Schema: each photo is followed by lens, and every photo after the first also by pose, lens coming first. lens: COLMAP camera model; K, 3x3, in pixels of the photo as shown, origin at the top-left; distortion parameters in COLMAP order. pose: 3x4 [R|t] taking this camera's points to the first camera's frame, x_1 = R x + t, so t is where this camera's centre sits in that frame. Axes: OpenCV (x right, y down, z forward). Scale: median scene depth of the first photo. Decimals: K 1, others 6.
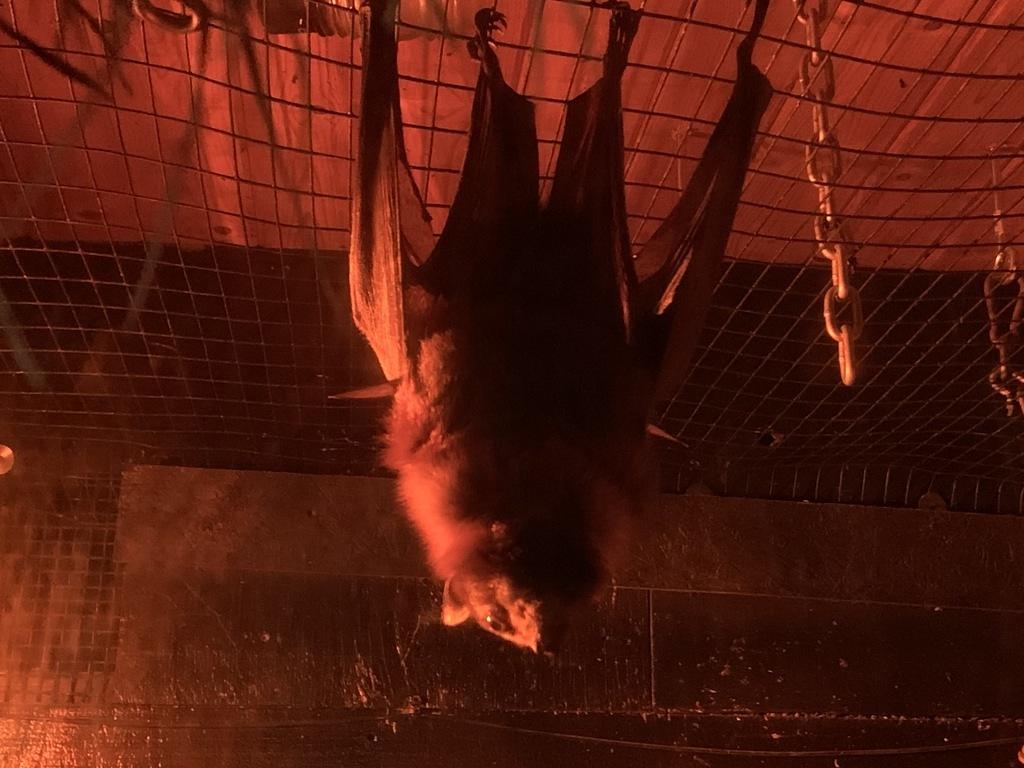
lens RADIAL K [[1653.9, 0, 512.0], [0, 1653.9, 384.0], [0, 0, 1]] dist [0.341122, -1.207567]
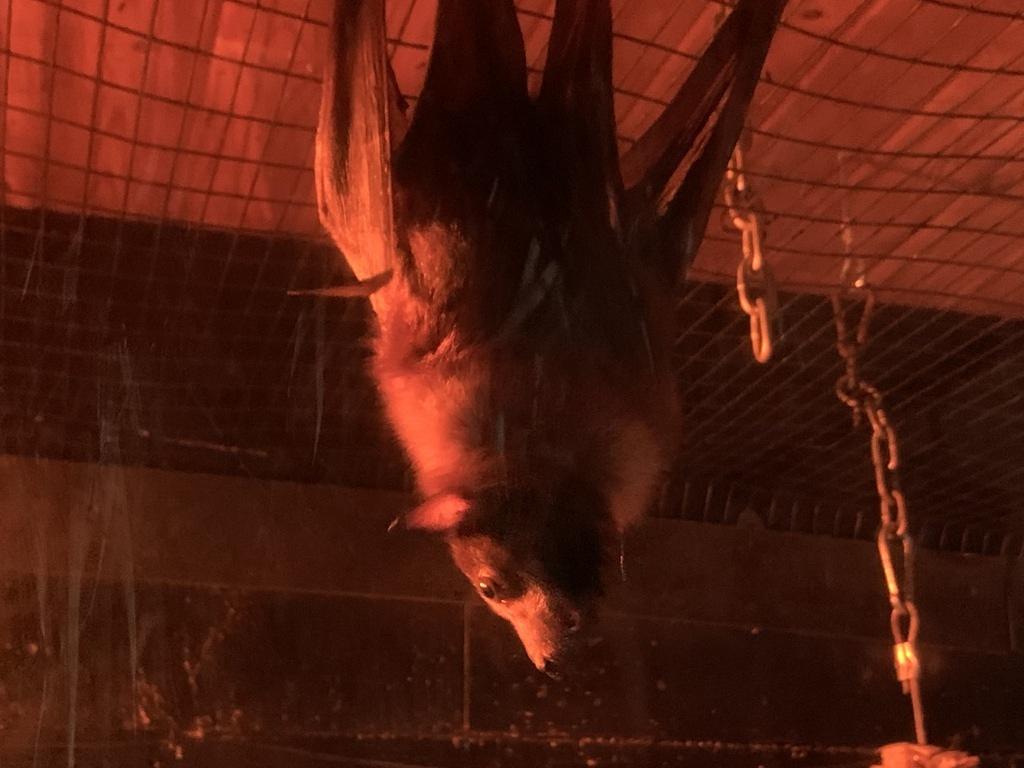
lens RADIAL K [[1653.9, 0, 512.0], [0, 1653.9, 384.0], [0, 0, 1]] dist [0.341122, -1.207567]
pose [[0.979139, 0.052270, 0.196355, -0.092516], [-0.044479, 0.998046, -0.043886, 0.047077], [-0.198265, 0.034236, 0.979550, 0.096028]]
